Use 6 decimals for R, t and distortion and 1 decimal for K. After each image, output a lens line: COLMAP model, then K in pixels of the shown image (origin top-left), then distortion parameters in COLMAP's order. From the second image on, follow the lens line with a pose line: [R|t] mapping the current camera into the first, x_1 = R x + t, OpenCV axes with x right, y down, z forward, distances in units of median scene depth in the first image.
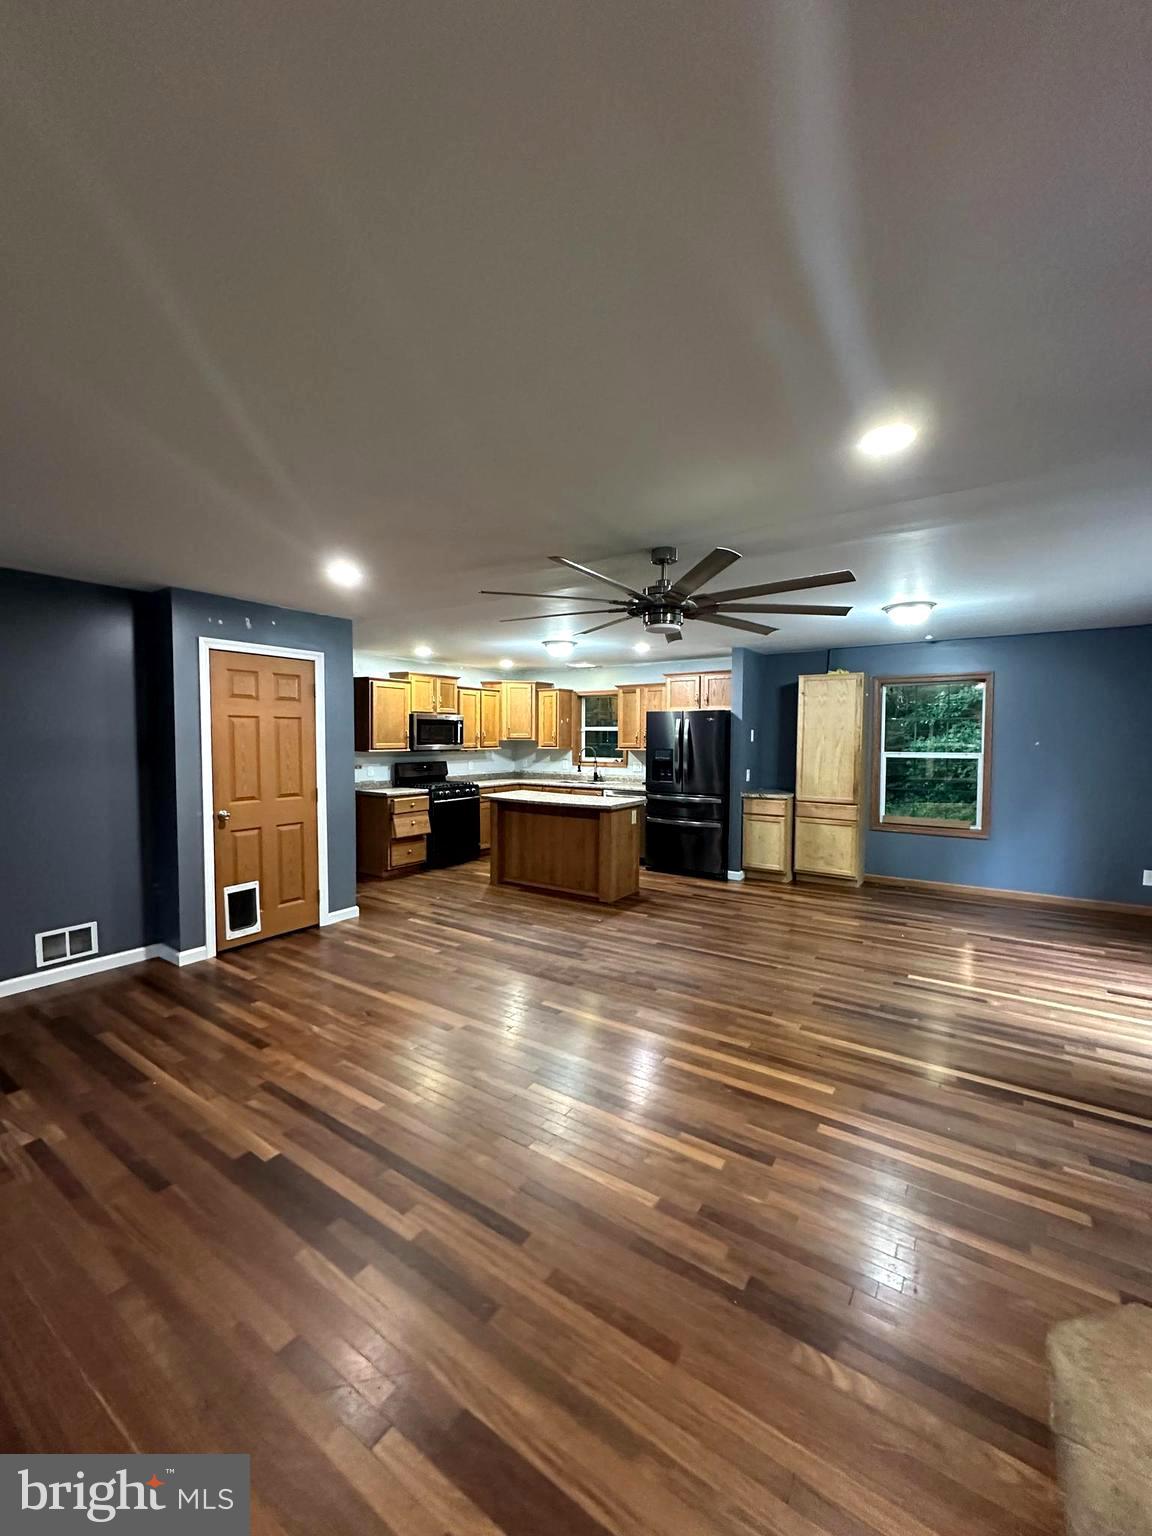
lens RADIAL K [[614.9, 0, 574.7], [0, 614.9, 761.6], [0, 0, 1]] dist [-0.002520, 0.000233]
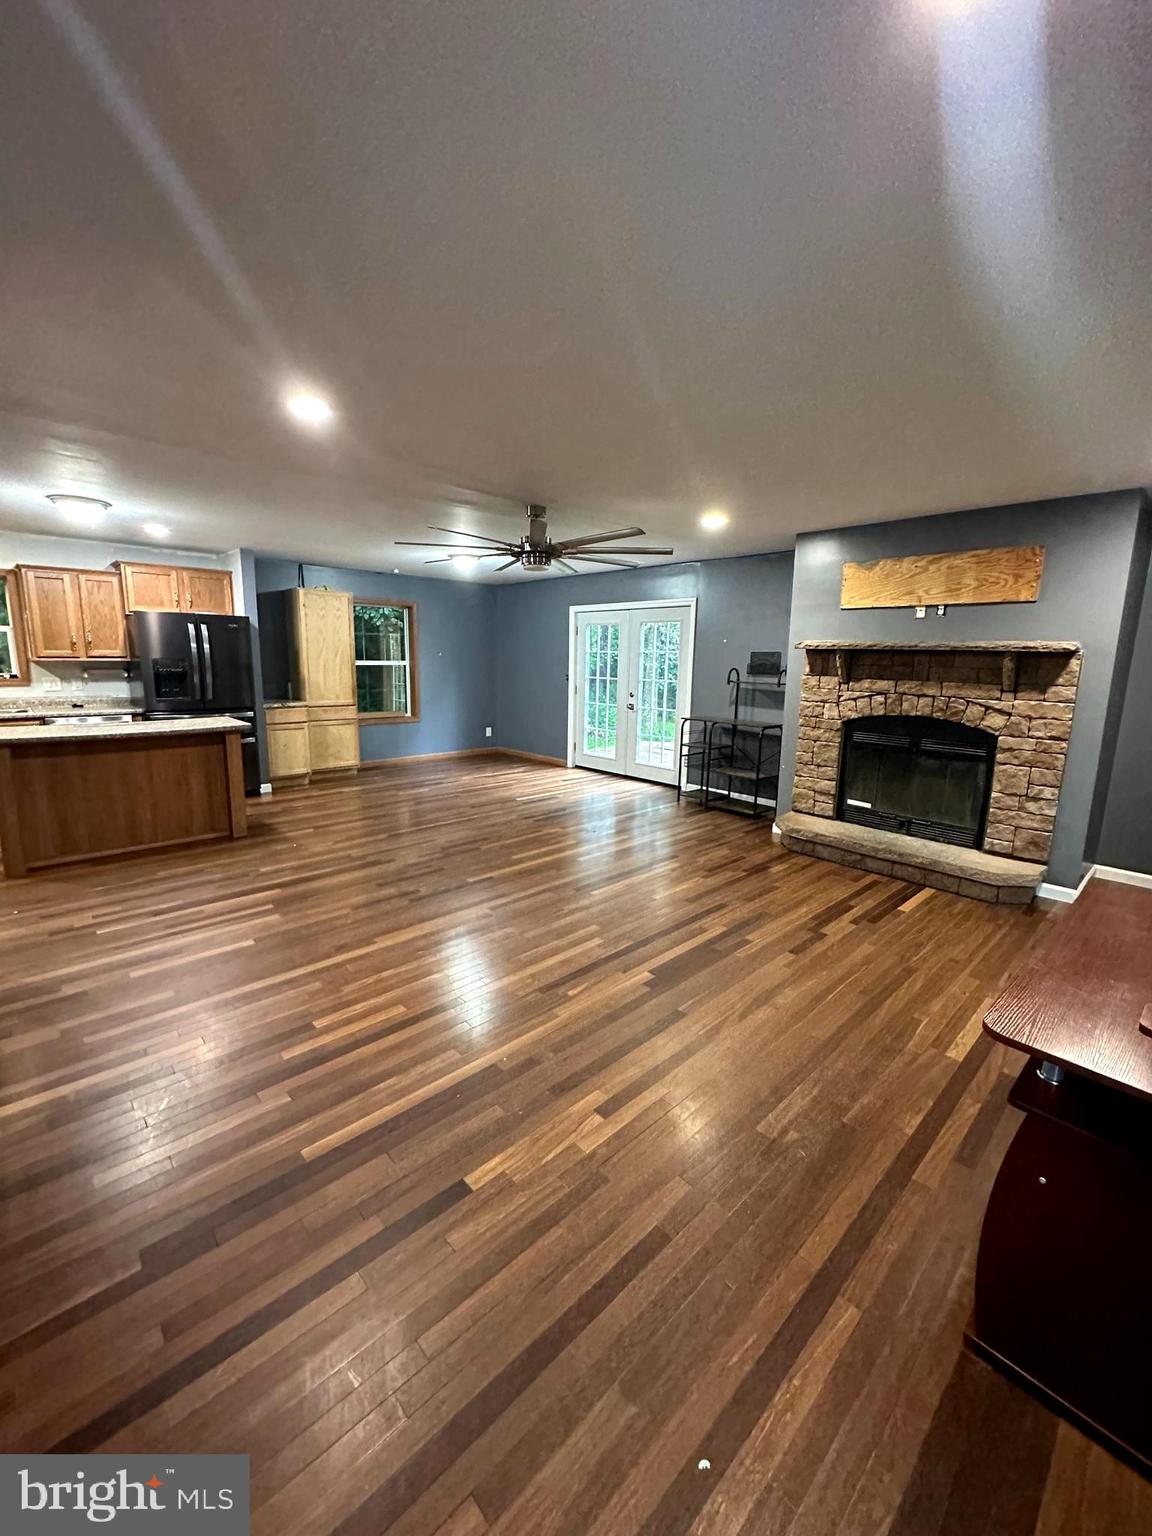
lens RADIAL K [[614.9, 0, 572.7], [0, 614.9, 769.7], [0, 0, 1]] dist [-0.002520, 0.000233]
pose [[0.211547, -0.177935, 0.961034, -0.777926], [0.022641, 0.983917, 0.177188, -0.011800], [-0.977106, -0.015724, 0.212173, 0.403025]]
